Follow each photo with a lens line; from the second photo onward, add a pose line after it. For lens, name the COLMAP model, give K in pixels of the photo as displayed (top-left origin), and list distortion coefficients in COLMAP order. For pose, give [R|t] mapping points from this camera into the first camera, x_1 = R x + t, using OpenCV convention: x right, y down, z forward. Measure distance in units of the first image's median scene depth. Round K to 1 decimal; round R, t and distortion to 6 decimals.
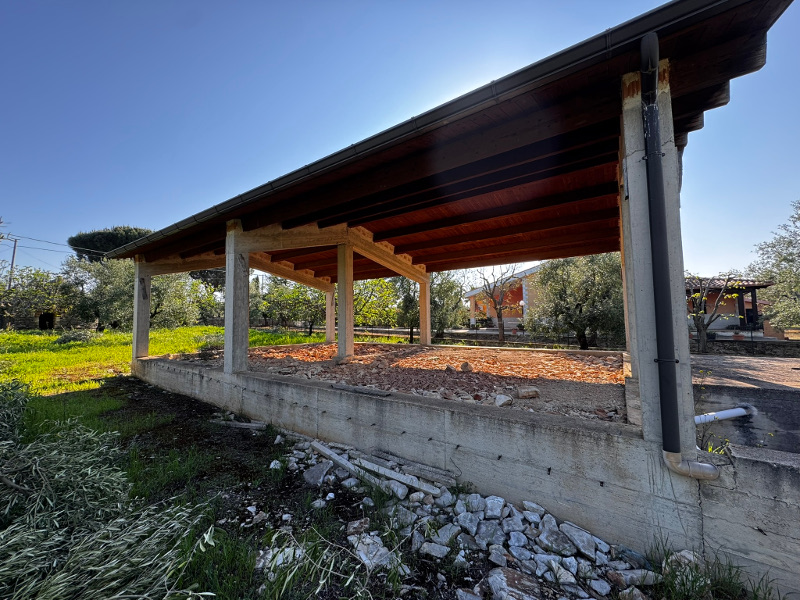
lens RADIAL K [[321.6, 0, 400.0], [0, 321.6, 300.0], [0, 0, 1]] dist [0.000182, 0.000003]
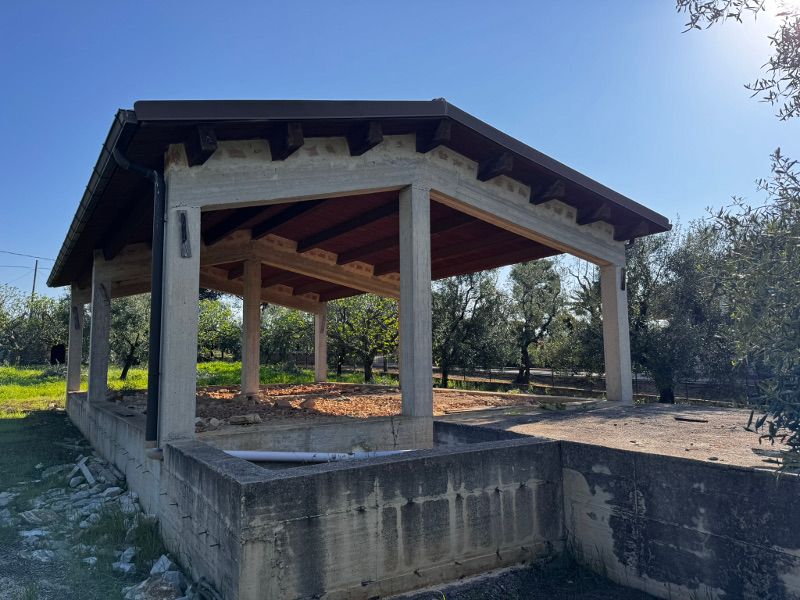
lens RADIAL K [[564.0, 0, 400.0], [0, 564.0, 300.0], [0, 0, 1]] dist [0.070566, -0.082259]
pose [[0.934190, -0.031940, -0.355344, 0.610122], [0.018789, 0.999007, -0.040399, -0.001770], [0.356282, 0.031064, 0.933862, -0.201094]]
